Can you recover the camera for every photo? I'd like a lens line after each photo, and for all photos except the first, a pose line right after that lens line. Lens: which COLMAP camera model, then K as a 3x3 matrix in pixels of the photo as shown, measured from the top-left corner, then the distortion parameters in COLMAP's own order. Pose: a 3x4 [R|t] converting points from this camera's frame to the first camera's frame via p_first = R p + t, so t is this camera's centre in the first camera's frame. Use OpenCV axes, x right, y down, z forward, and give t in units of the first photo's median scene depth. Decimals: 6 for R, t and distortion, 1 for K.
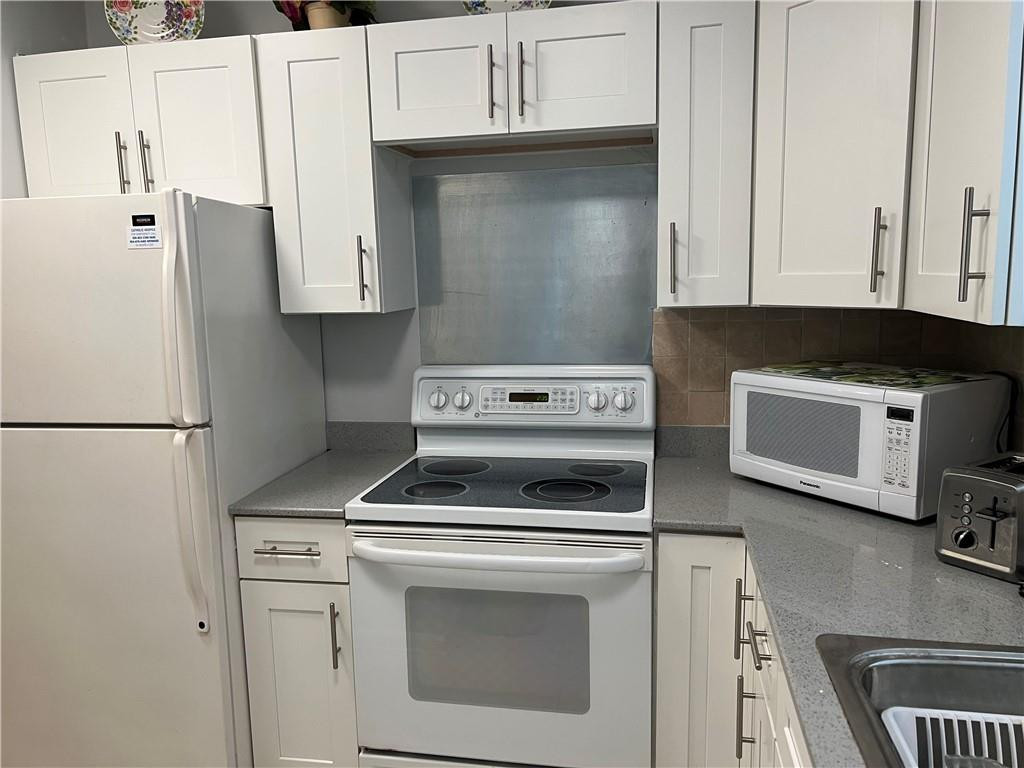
lens RADIAL K [[775.1, 0, 512.0], [0, 775.1, 384.0], [0, 0, 1]] dist [0.104889, -0.123603]
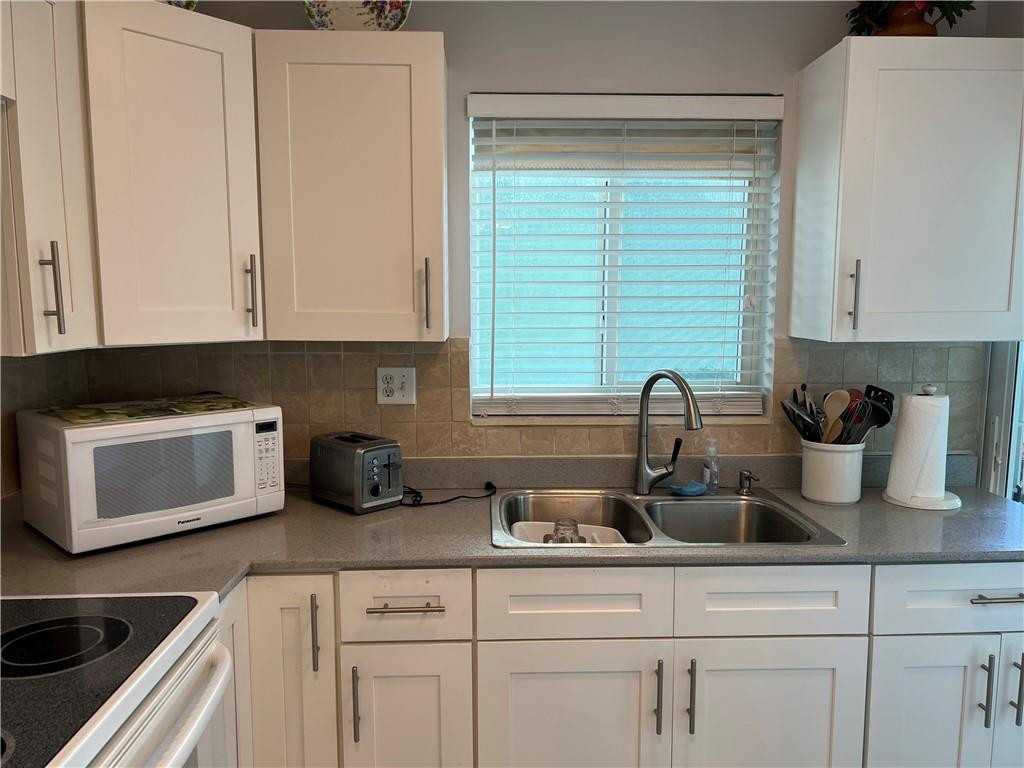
lens RADIAL K [[775.1, 0, 512.0], [0, 775.1, 384.0], [0, 0, 1]] dist [0.104889, -0.123603]
pose [[-0.239533, -0.087752, 0.966915, -0.719622], [0.134583, 0.983291, 0.122578, -0.118193], [-0.961515, 0.159491, -0.223721, 0.860216]]
